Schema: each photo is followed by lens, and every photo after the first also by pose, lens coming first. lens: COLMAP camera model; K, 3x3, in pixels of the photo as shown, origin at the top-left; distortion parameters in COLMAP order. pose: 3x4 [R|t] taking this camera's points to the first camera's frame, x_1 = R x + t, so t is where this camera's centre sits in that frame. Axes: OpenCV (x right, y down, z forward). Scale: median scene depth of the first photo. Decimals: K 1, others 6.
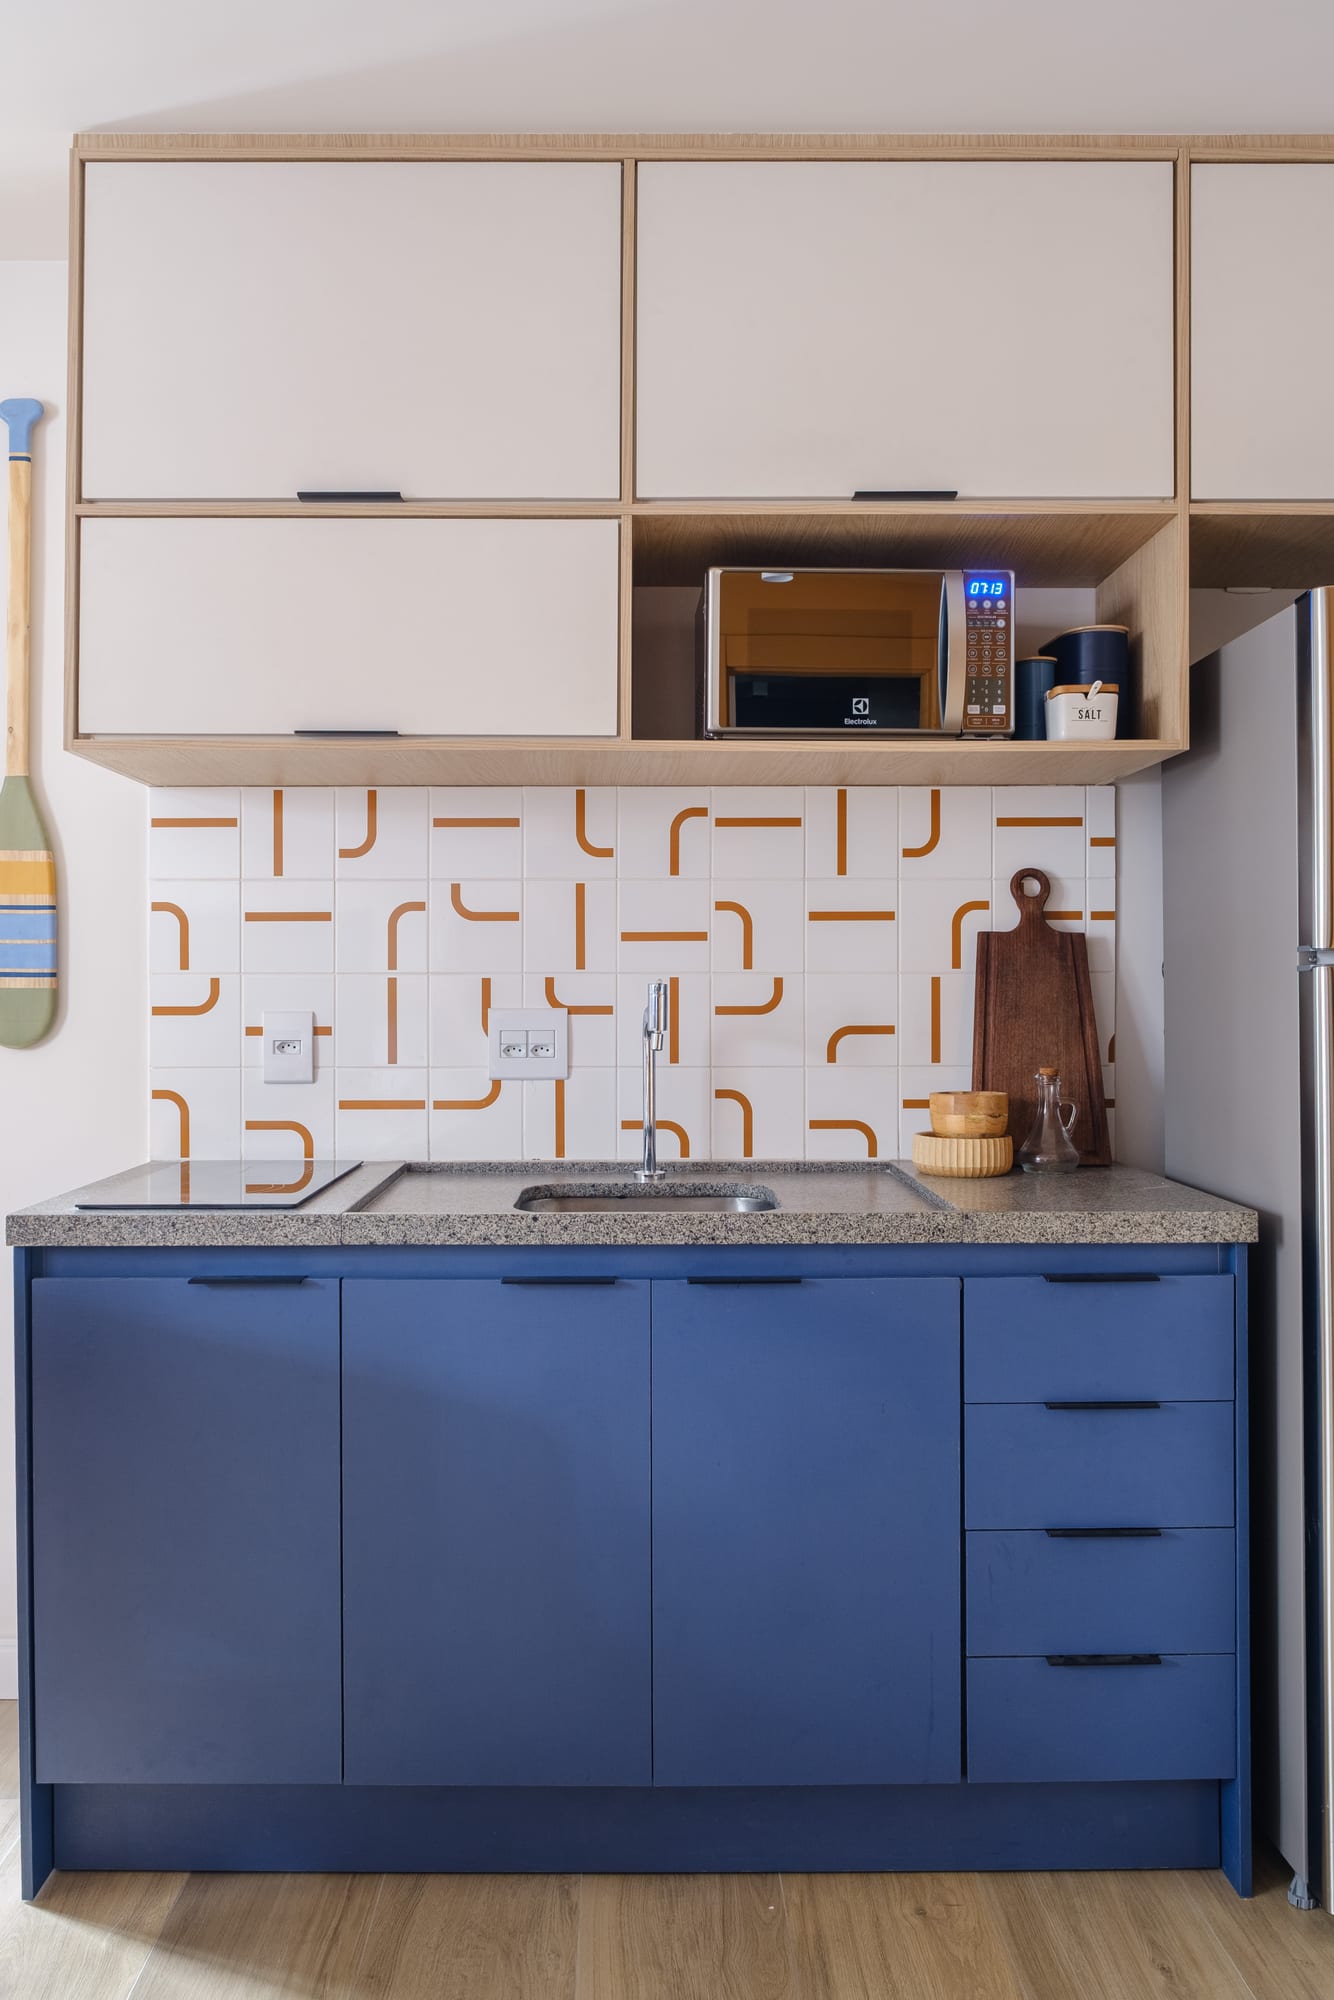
lens RADIAL K [[1451.1, 0, 292.0], [0, 1451.1, 958.5], [0, 0, 1]] dist [-0.011580, -0.002480]
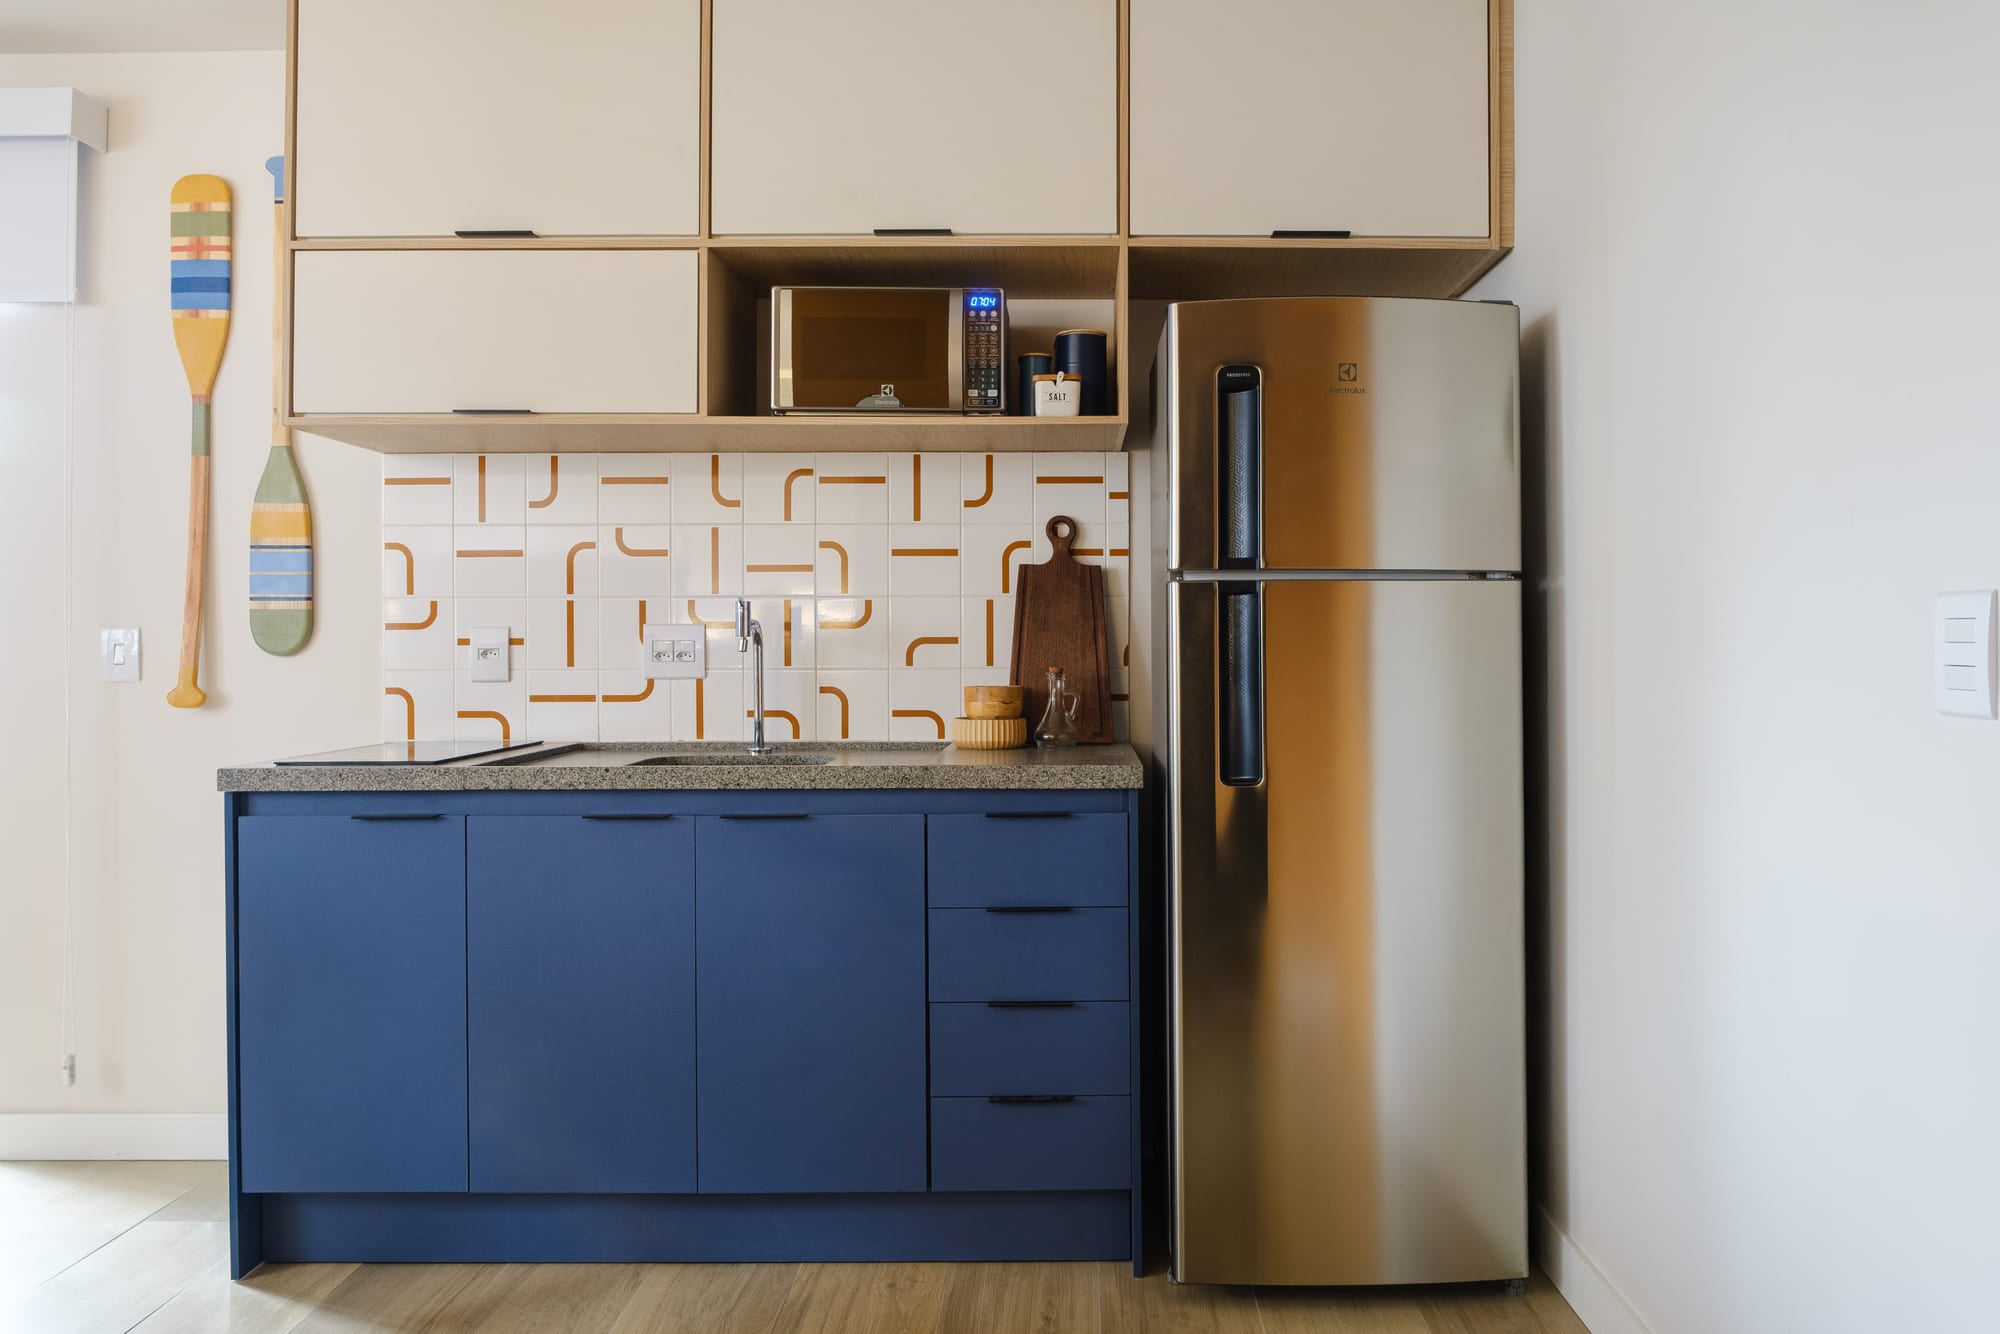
lens RADIAL K [[1451.1, 0, 1002.0], [0, 1451.1, 641.9], [0, 0, 1]] dist [-0.011580, -0.002480]
pose [[0.999977, -0.000729, 0.006711, 0.488579], [0.000746, 0.999997, -0.002526, 0.058884], [-0.006709, 0.002531, 0.999974, -0.327103]]
